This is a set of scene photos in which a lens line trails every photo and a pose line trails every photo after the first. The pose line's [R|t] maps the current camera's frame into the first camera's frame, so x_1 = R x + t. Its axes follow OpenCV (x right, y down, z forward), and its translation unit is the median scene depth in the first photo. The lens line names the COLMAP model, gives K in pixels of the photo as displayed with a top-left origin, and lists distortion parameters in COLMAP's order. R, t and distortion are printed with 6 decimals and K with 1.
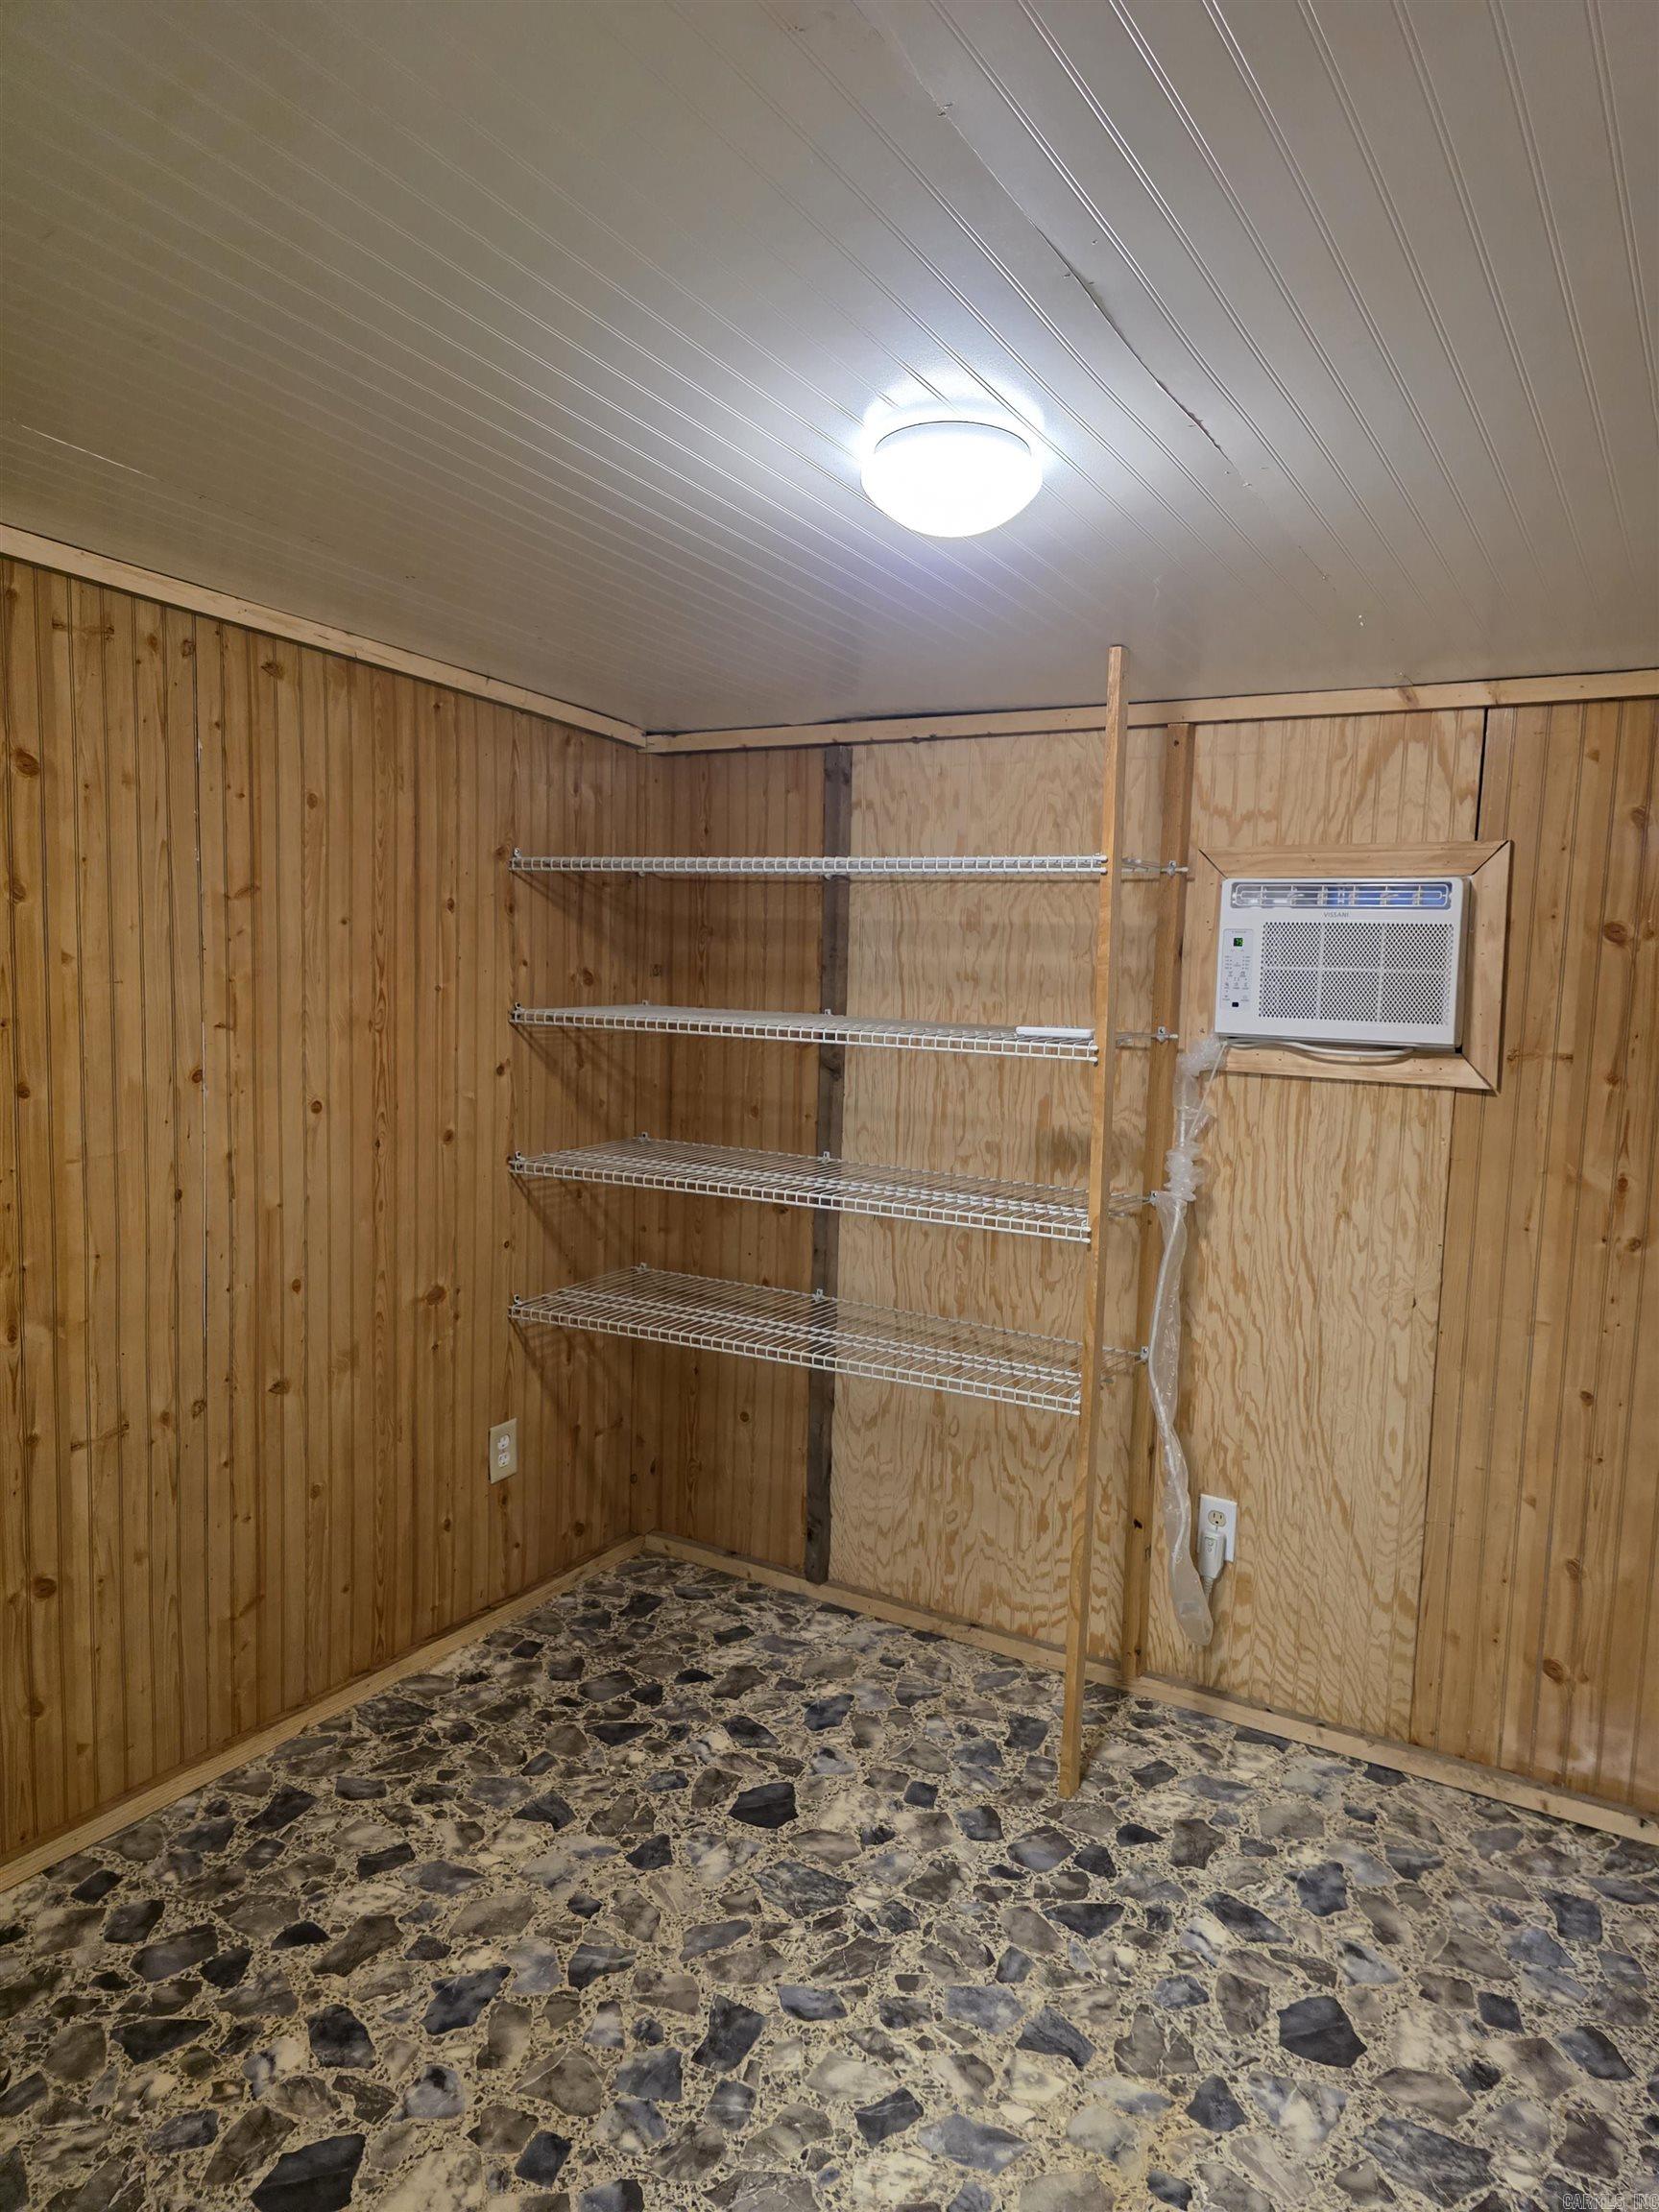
lens RADIAL K [[1522.3, 0, 824.1], [0, 1522.3, 1070.5], [0, 0, 1]] dist [0.055722, -0.056135]
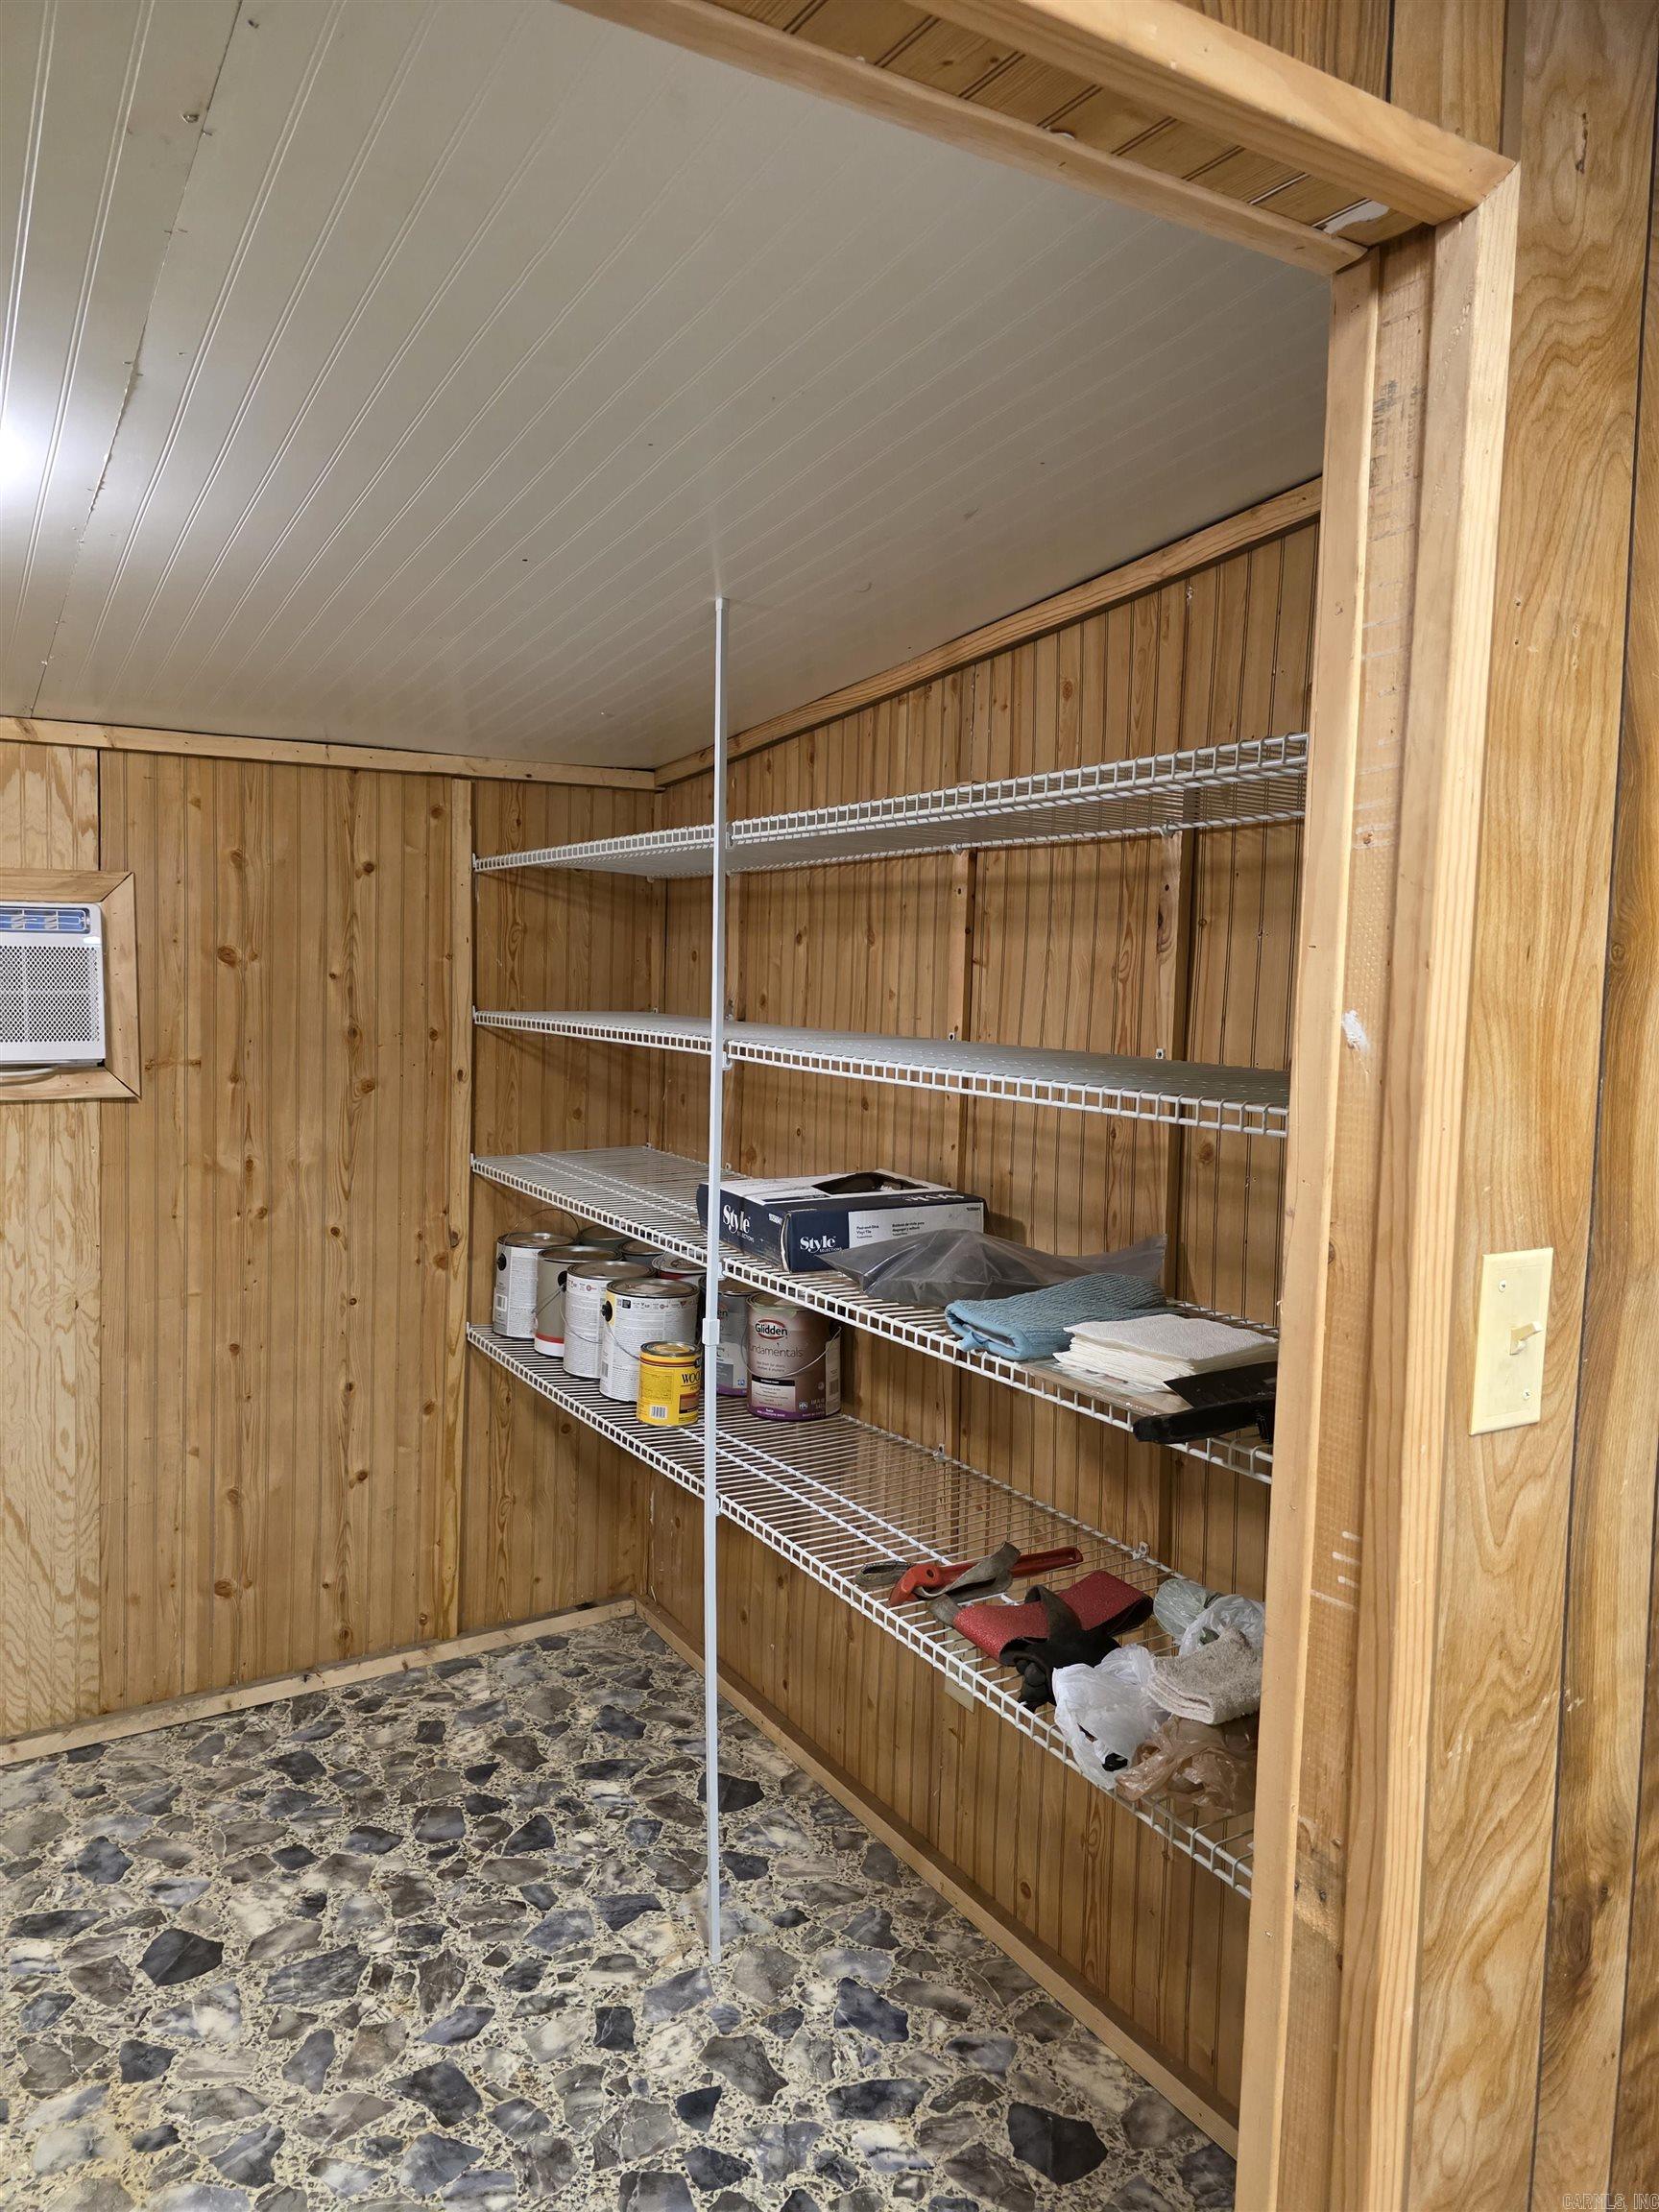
lens RADIAL K [[1516.1, 0, 829.5], [0, 1516.1, 1106.0], [0, 0, 1]] dist [0.065431, -0.071205]
pose [[0.452279, -0.097873, 0.886490, -0.327592], [0.080716, 0.994373, 0.068603, -0.016939], [-0.888217, 0.040526, 0.457634, 0.051214]]
